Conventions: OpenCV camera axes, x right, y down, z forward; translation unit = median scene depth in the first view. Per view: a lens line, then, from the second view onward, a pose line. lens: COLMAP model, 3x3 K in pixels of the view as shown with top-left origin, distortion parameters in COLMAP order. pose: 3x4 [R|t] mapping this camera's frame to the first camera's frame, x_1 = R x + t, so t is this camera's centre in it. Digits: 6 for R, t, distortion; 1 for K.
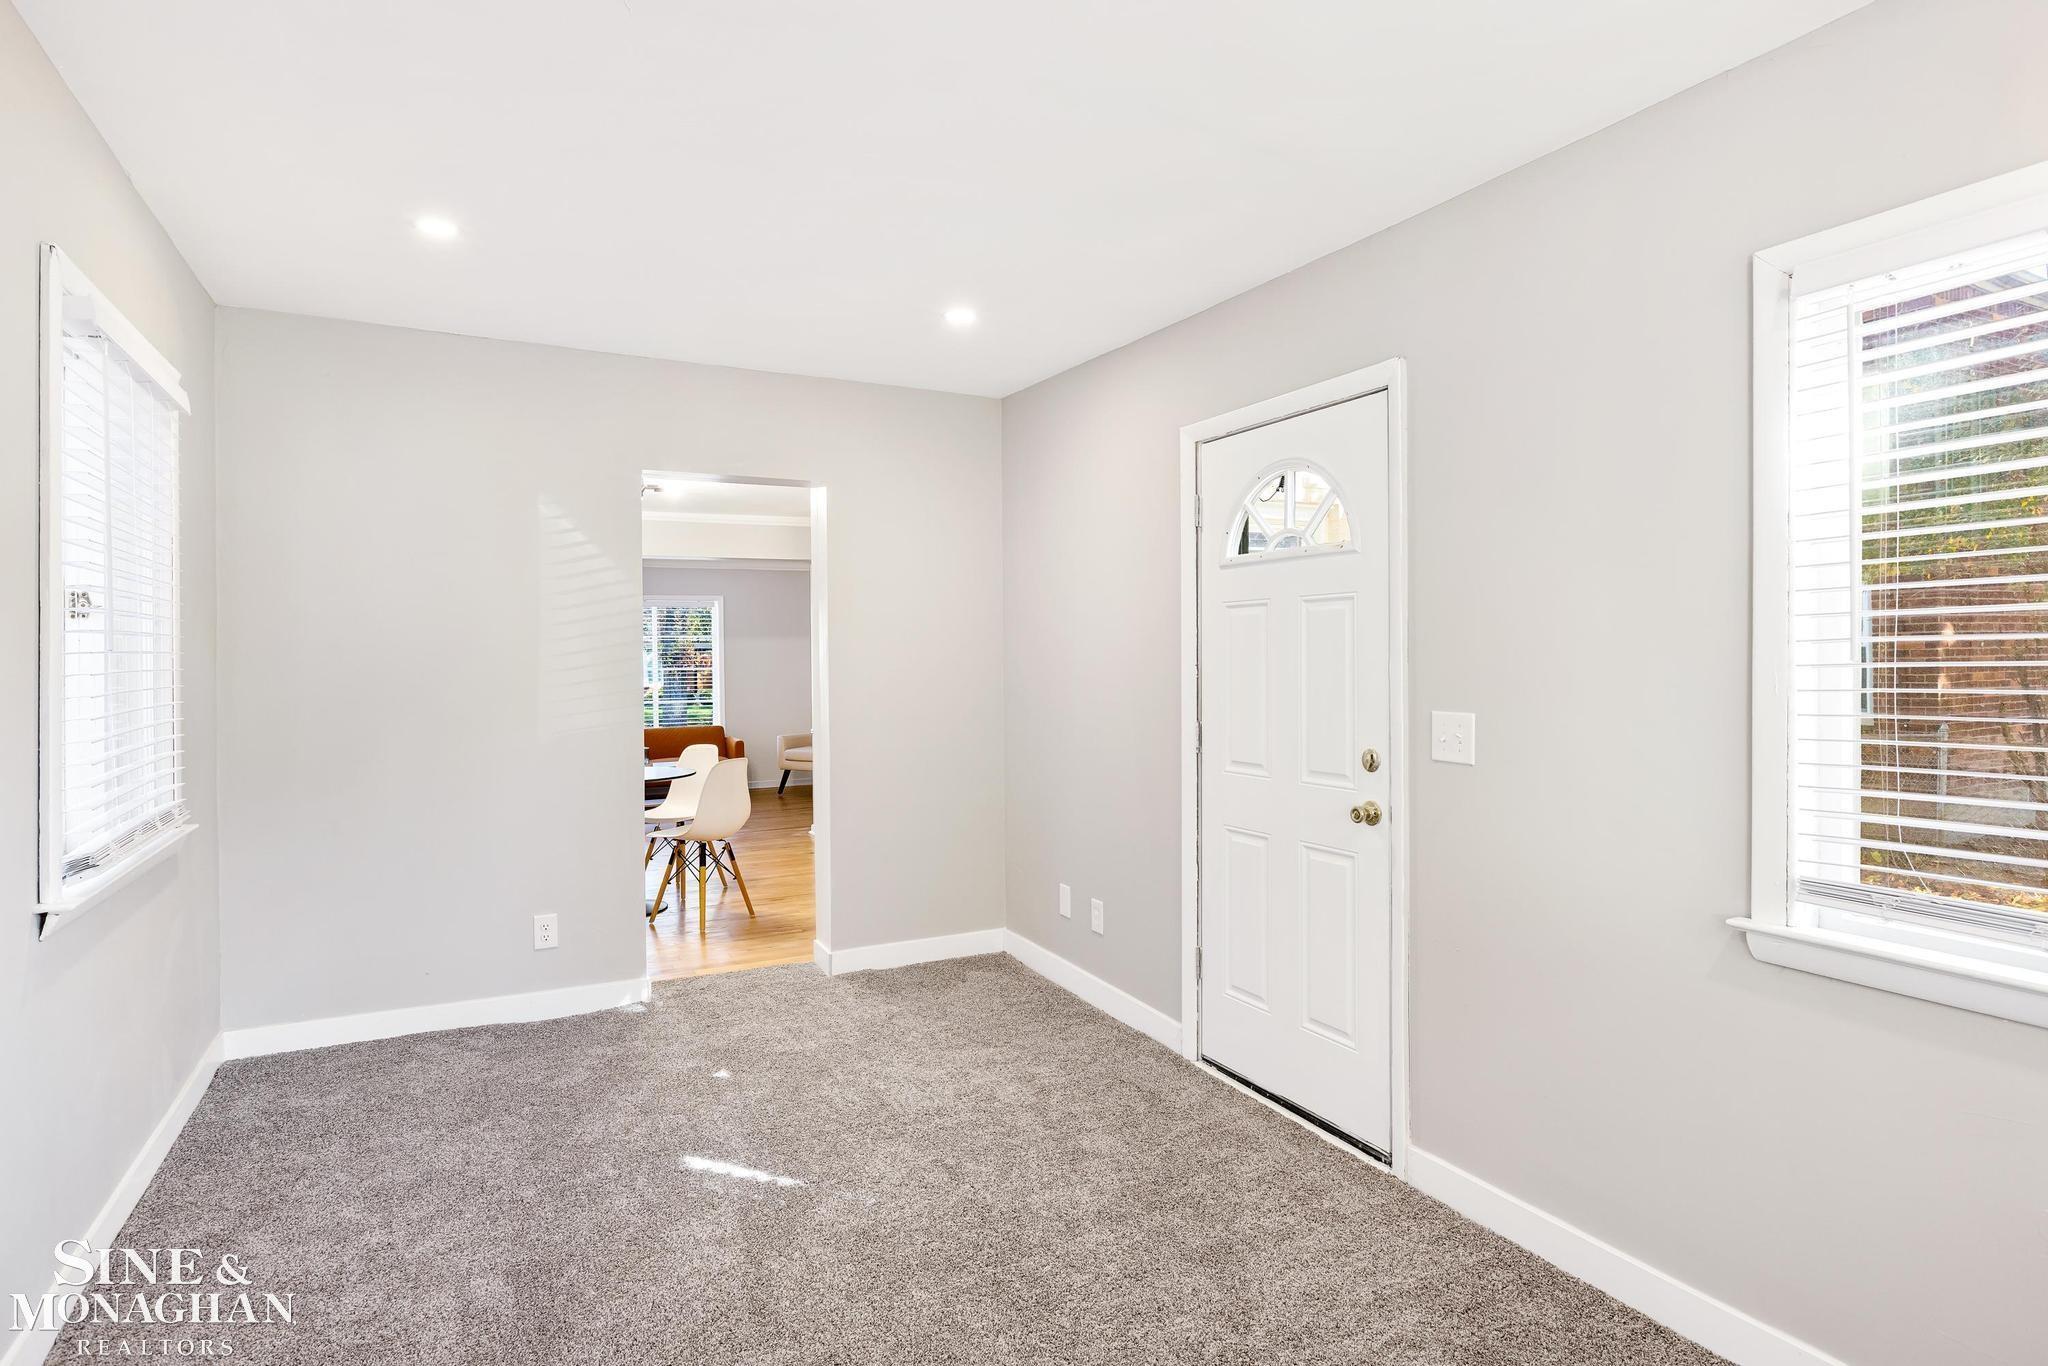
lens RADIAL K [[1088.3, 0, 1024.0], [0, 1088.3, 683.0], [0, 0, 1]] dist [-0.000261, -0.000077]
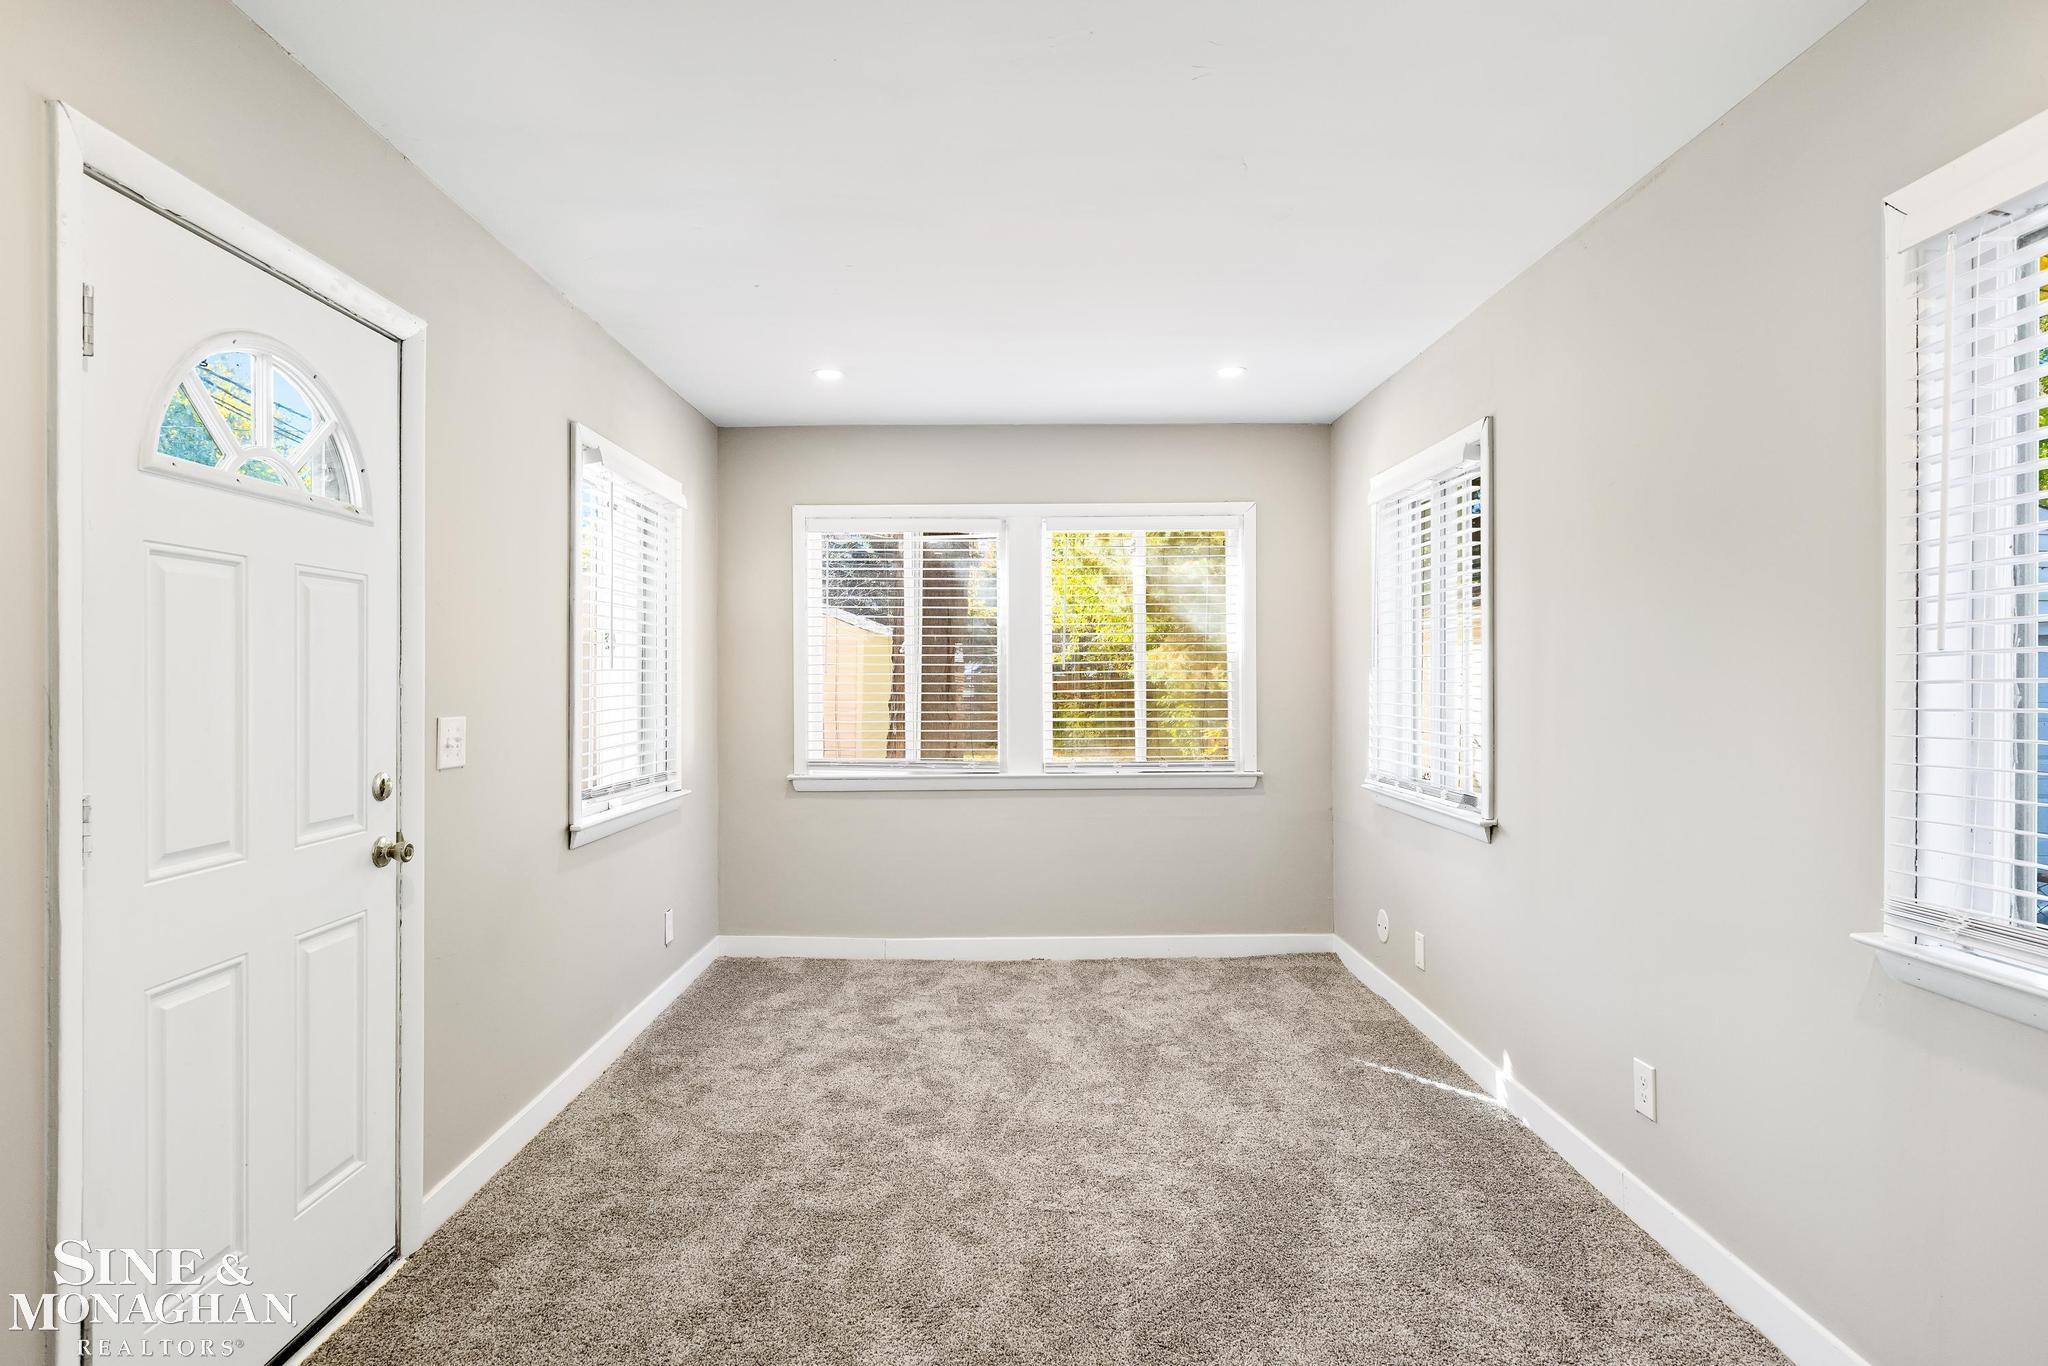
lens RADIAL K [[1088.3, 0, 1024.0], [0, 1088.3, 683.0], [0, 0, 1]] dist [-0.000261, -0.000077]
pose [[-0.893001, -0.005300, 0.450023, -0.477228], [0.004736, 0.999765, 0.021172, -0.021254], [-0.450029, 0.021038, -0.892766, 1.521938]]
